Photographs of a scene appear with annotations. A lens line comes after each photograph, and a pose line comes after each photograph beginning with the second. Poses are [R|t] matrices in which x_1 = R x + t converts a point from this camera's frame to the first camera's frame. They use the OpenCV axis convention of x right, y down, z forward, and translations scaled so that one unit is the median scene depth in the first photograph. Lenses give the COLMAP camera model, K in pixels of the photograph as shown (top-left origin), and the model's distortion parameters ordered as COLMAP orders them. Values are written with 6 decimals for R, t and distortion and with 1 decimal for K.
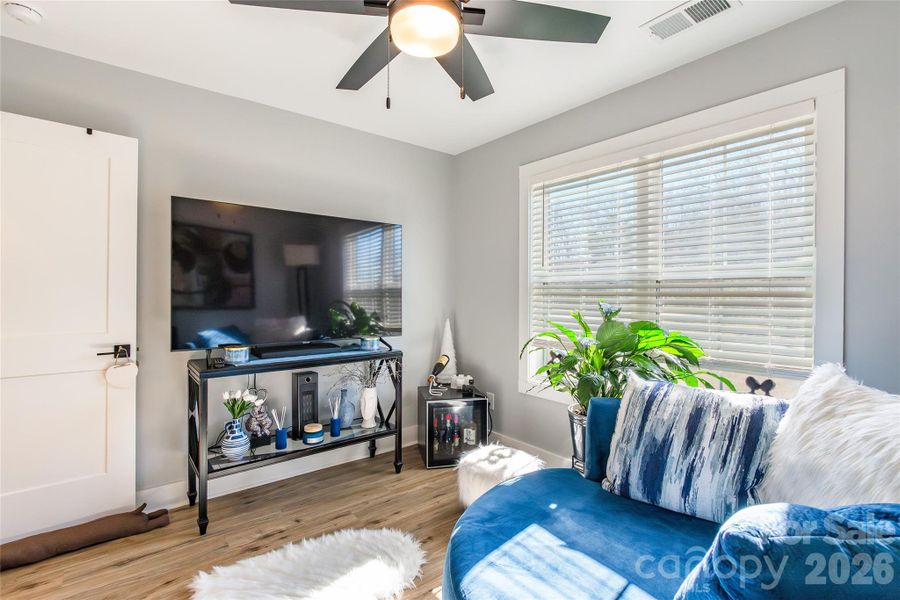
lens RADIAL K [[423.6, 0, 449.8], [0, 423.6, 290.3], [0, 0, 1]] dist [-0.001698, -0.000112]
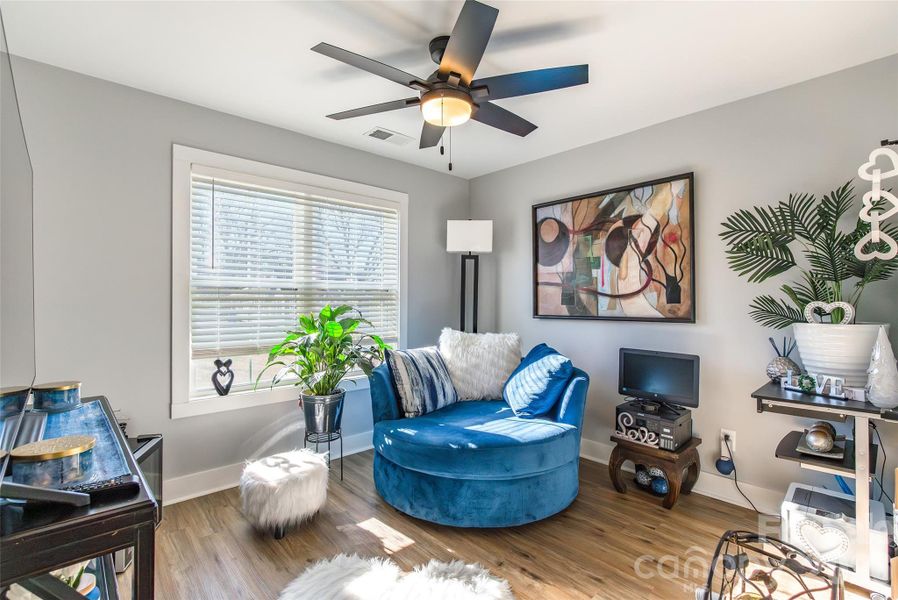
lens RADIAL K [[413.6, 0, 449.0], [0, 413.6, 300.0], [0, 0, 1]] dist [-0.000234, 0.000097]
pose [[-0.072603, -0.004135, 0.997352, -0.896938], [-0.009138, 0.999952, 0.003481, 0.003563], [-0.997319, -0.008861, -0.072637, 0.702232]]
